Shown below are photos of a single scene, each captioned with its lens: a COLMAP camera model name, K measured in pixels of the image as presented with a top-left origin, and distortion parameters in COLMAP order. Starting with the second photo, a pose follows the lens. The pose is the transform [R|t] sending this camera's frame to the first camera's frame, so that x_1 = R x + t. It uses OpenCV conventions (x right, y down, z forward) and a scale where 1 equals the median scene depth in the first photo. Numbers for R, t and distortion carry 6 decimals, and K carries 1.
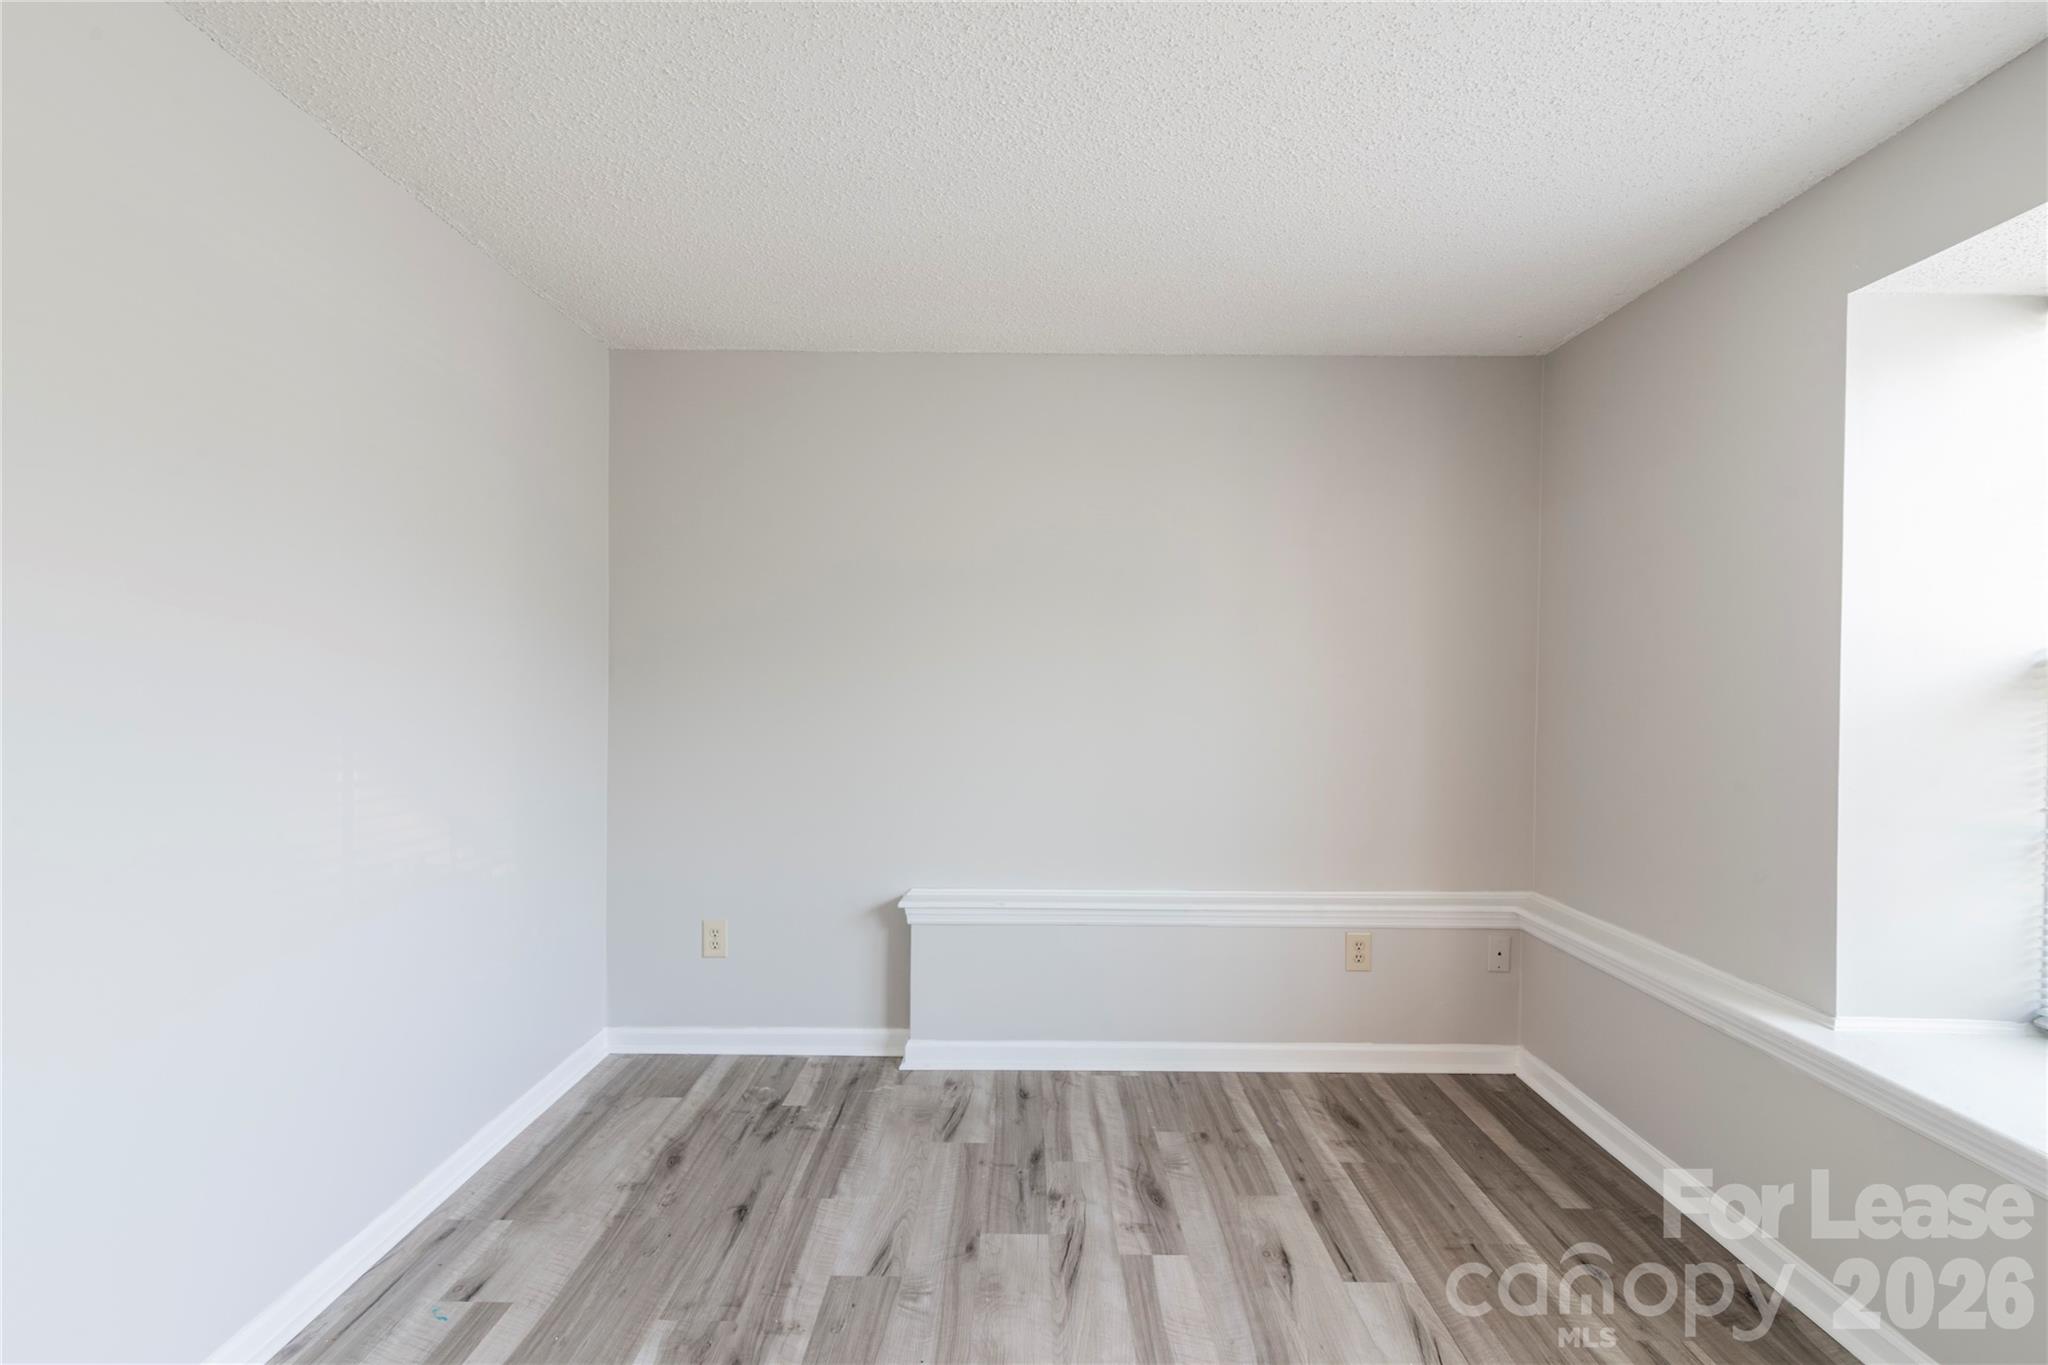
lens RADIAL K [[974.4, 0, 1020.7], [0, 974.4, 675.7], [0, 0, 1]] dist [-0.000733, -0.000195]
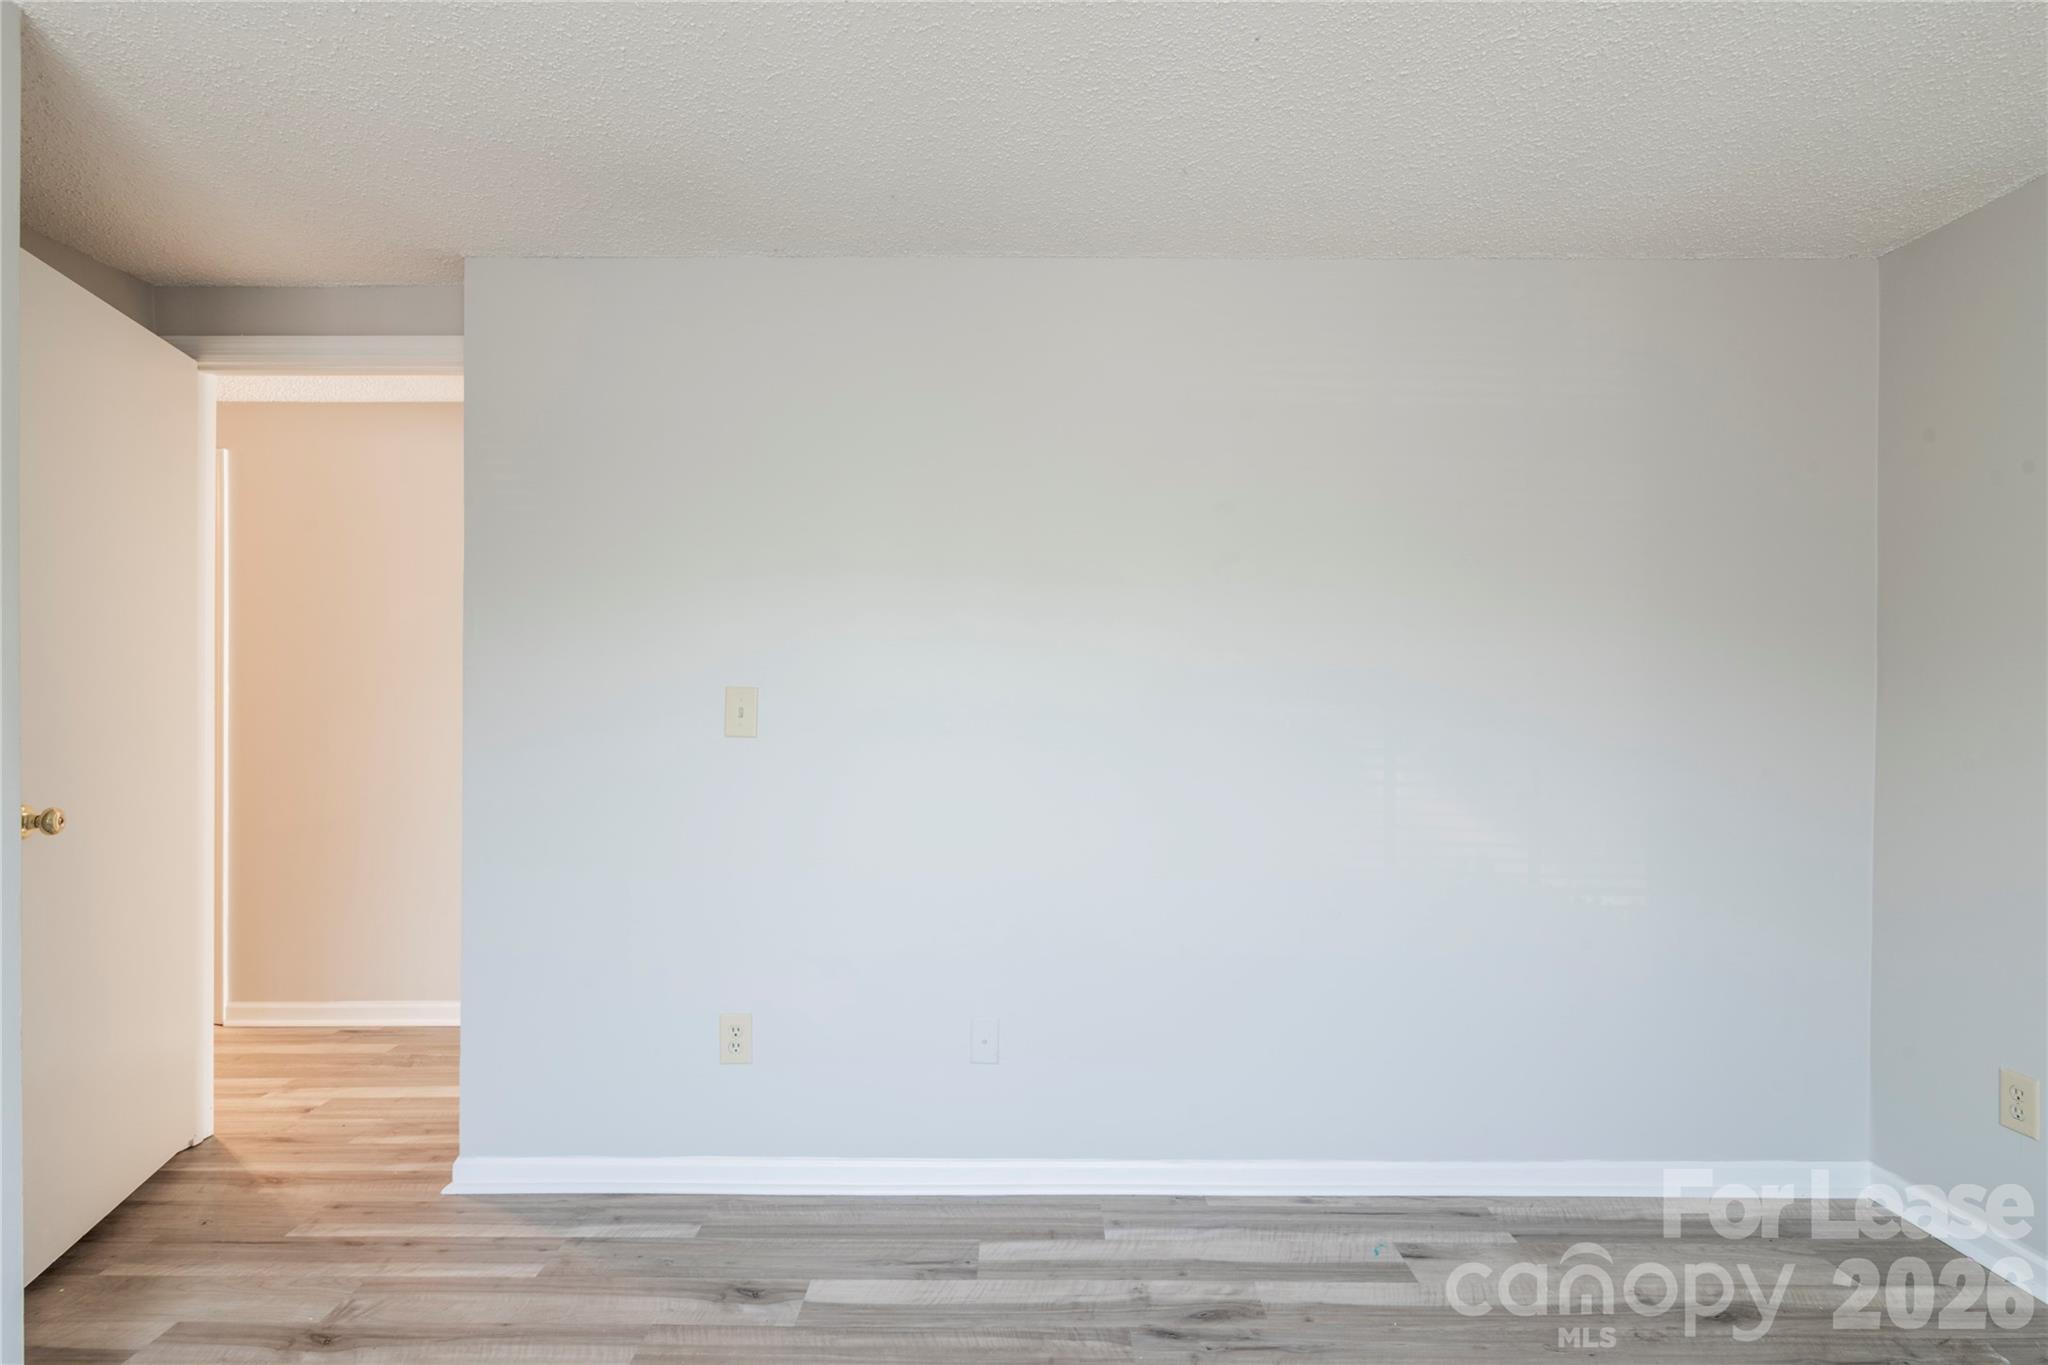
lens RADIAL K [[974.4, 0, 1015.0], [0, 974.4, 696.1], [0, 0, 1]] dist [-0.000733, -0.000195]
pose [[-0.002989, -0.007945, -0.999964, 0.383299], [-0.003148, 0.999964, -0.007936, 0.011275], [0.999991, 0.003124, -0.003013, 0.396219]]
